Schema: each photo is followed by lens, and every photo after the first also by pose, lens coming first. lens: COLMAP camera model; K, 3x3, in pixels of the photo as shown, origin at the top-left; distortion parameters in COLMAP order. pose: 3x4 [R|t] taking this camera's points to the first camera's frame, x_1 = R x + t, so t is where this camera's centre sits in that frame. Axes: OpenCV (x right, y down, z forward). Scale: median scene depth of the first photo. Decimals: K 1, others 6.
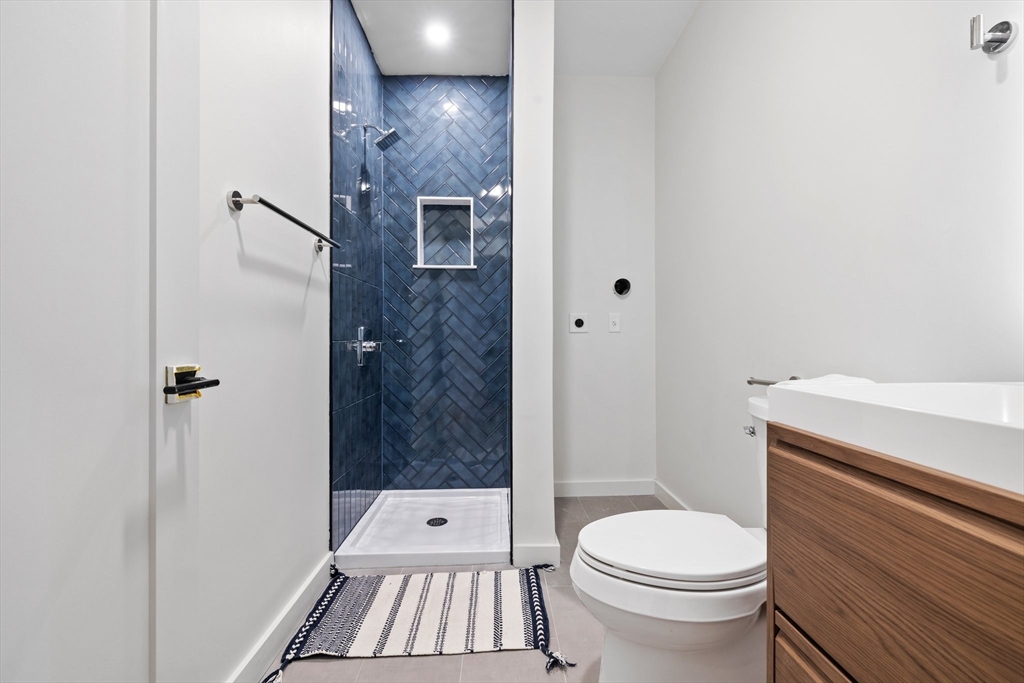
lens RADIAL K [[418.4, 0, 526.9], [0, 418.4, 338.4], [0, 0, 1]] dist [-0.002481, -0.000443]
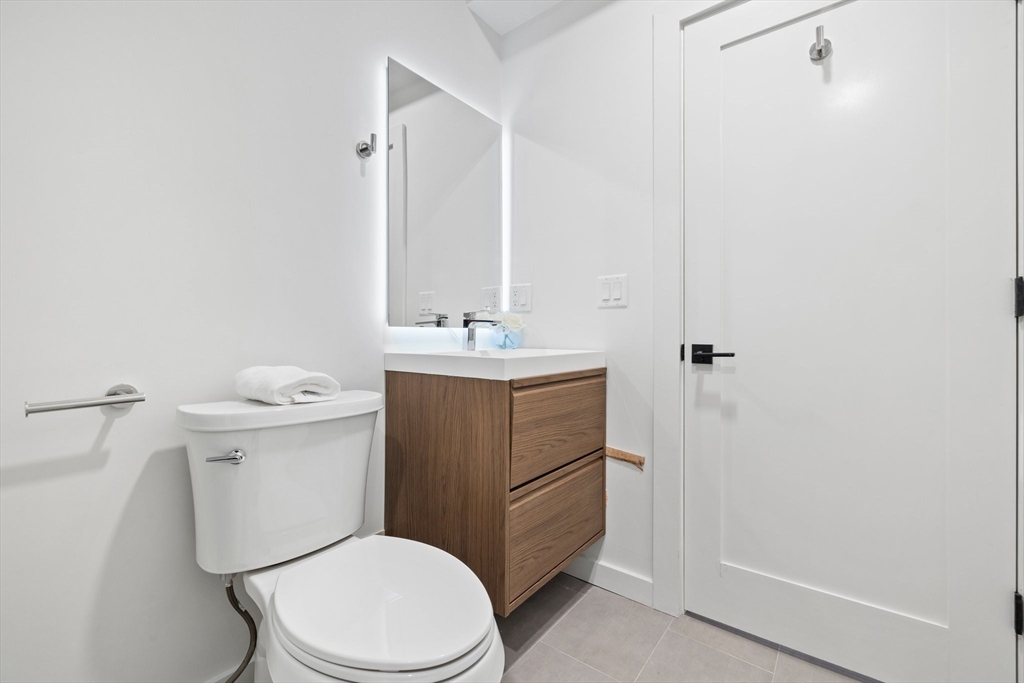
lens RADIAL K [[429.3, 0, 510.1], [0, 429.3, 332.7], [0, 0, 1]] dist [-0.000170, 0.000014]
pose [[-0.738869, -0.000705, 0.673849, -0.149791], [-0.004249, 0.999984, -0.003612, 0.005818], [-0.673836, -0.005532, -0.738860, 0.615365]]
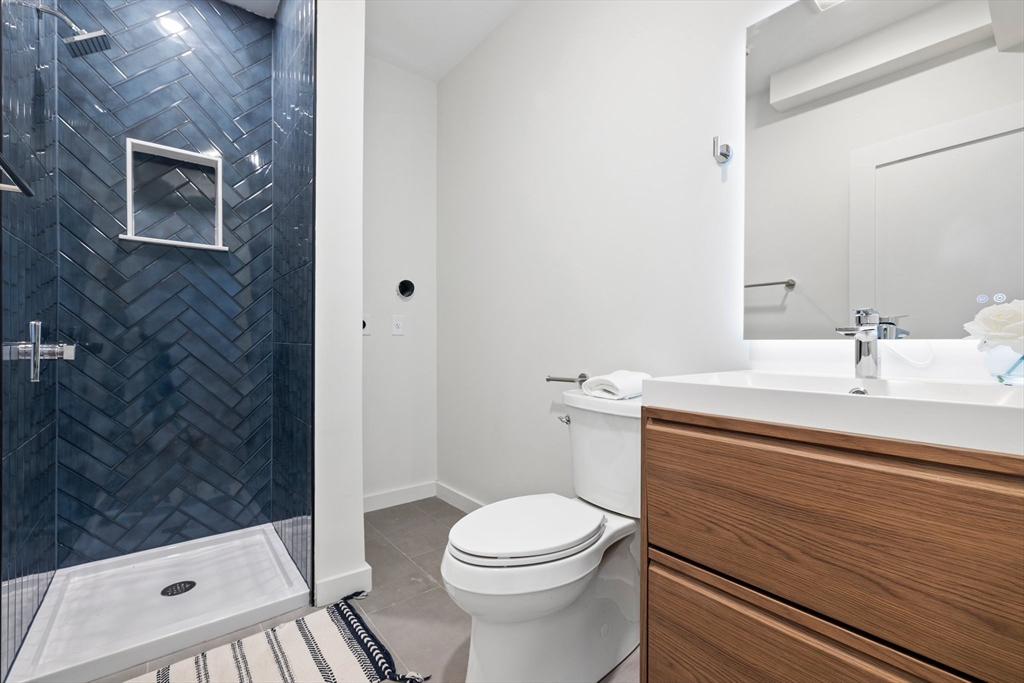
lens RADIAL K [[433.5, 0, 514.1], [0, 433.5, 343.4], [0, 0, 1]] dist [-0.000599, -0.000058]
pose [[0.820519, 0.003002, 0.571611, -0.149773], [-0.006044, 0.999976, 0.003423, -0.000508], [-0.571587, -0.006263, 0.820517, 0.031224]]
